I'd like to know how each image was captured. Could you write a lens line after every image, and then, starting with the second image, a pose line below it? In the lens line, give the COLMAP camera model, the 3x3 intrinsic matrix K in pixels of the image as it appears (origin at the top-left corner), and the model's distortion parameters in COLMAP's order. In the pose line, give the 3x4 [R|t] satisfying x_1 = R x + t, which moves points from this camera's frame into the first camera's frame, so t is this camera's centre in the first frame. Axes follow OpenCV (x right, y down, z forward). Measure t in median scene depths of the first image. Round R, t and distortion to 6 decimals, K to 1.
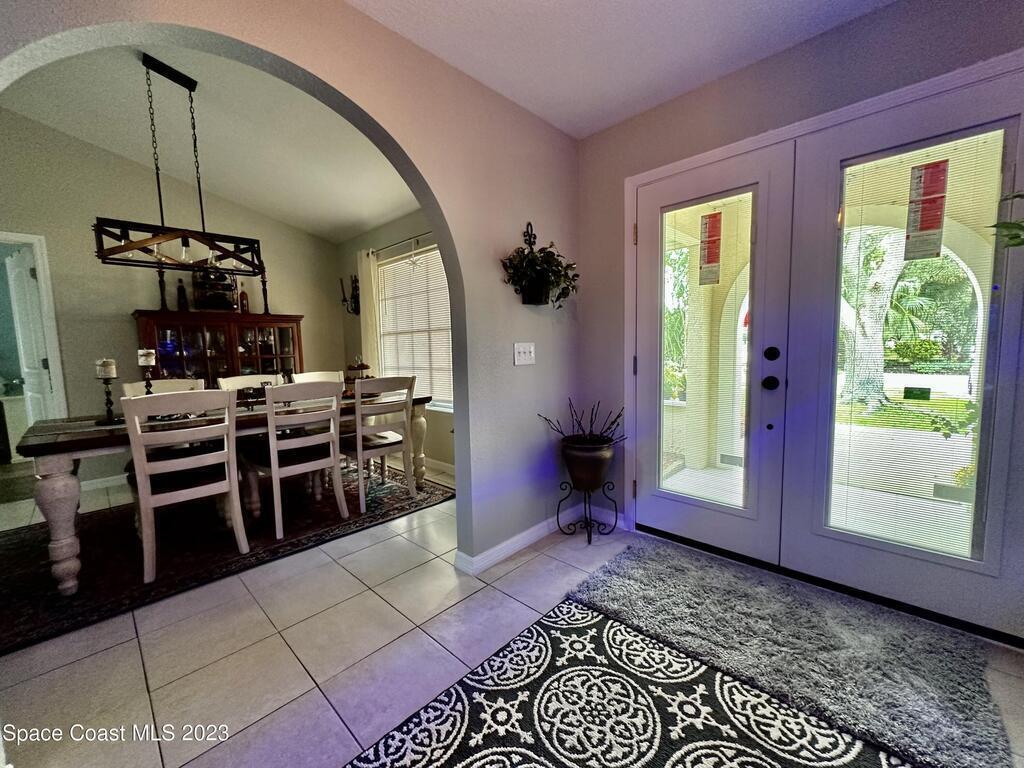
lens RADIAL K [[410.7, 0, 514.3], [0, 410.7, 384.0], [0, 0, 1]] dist [-0.019475, 0.000565]
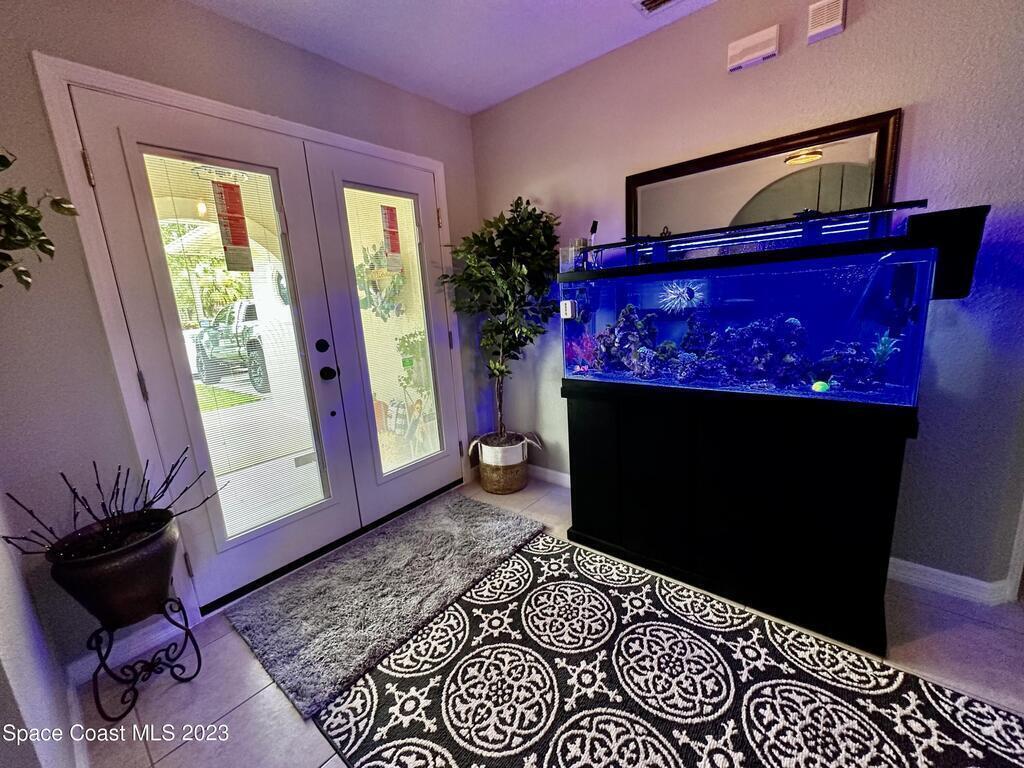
lens RADIAL K [[410.7, 0, 505.8], [0, 410.7, 388.3], [0, 0, 1]] dist [-0.019475, 0.000565]
pose [[-0.079205, -0.166798, 0.982805, -0.639756], [0.159066, 0.971155, 0.177640, -0.110595], [-0.984086, 0.170401, -0.050388, 0.843650]]
